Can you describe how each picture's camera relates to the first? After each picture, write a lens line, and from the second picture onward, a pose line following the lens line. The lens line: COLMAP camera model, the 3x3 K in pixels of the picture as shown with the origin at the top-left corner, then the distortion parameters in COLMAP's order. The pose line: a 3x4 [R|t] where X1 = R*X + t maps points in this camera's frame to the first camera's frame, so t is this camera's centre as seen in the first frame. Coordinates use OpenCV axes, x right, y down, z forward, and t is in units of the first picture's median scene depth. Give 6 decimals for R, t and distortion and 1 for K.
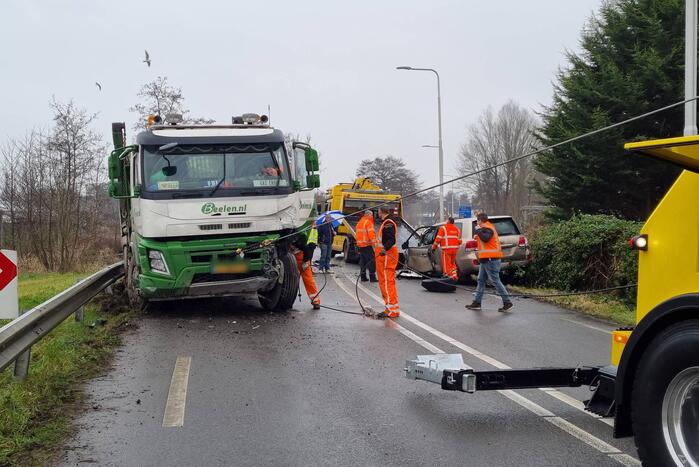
lens RADIAL K [[853.6, 0, 361.2], [0, 853.6, 239.1], [0, 0, 1]] dist [0.104006, -0.007241]
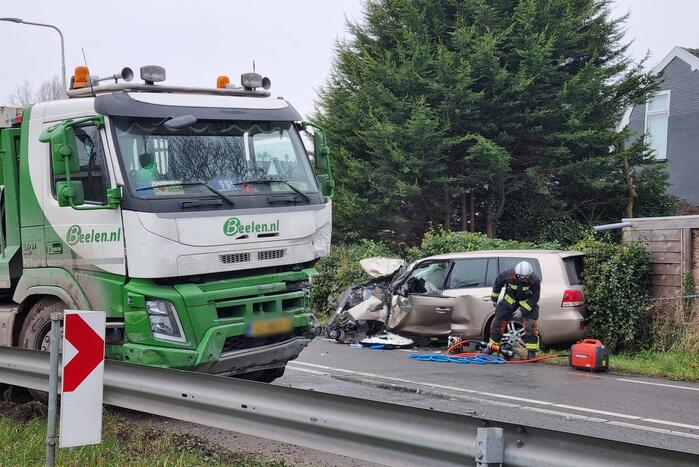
lens RADIAL K [[1105.1, 0, 329.9], [0, 1105.1, 234.0], [0, 0, 1]] dist [0.085776, 0.016004]
pose [[0.876579, -0.004276, 0.481239, -0.477950], [0.016107, 0.999661, -0.020458, -0.013555], [-0.480989, 0.025685, 0.876351, 0.281610]]
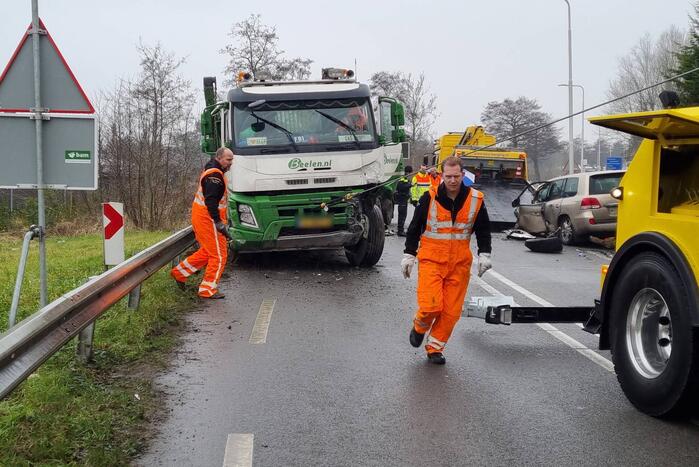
lens RADIAL K [[1038.3, 0, 346.1], [0, 1038.3, 240.8], [0, 0, 1]] dist [0.116344, -0.056840]
pose [[0.989977, 0.008925, -0.140948, 0.057099], [-0.003043, 0.999118, 0.041891, 0.004033], [0.141198, -0.041042, 0.989130, -0.219336]]
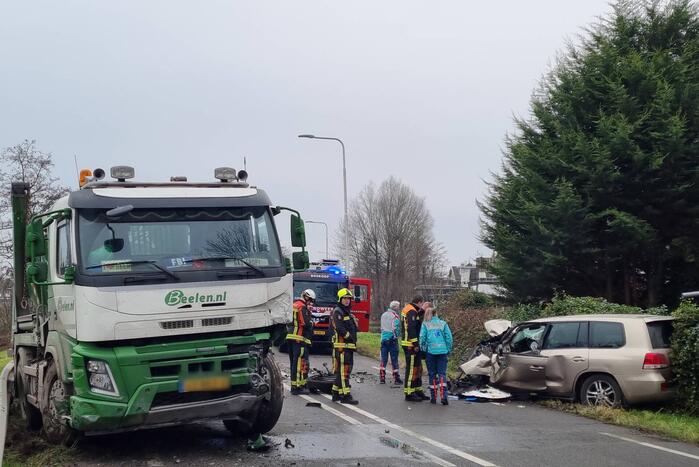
lens RADIAL K [[865.1, 0, 352.8], [0, 865.1, 237.8], [0, 0, 1]] dist [0.073446, 0.020529]
pose [[0.987459, 0.004274, 0.157817, -0.142362], [0.010112, 0.995869, -0.090239, -0.018575], [-0.157551, 0.090703, 0.983336, 0.260641]]
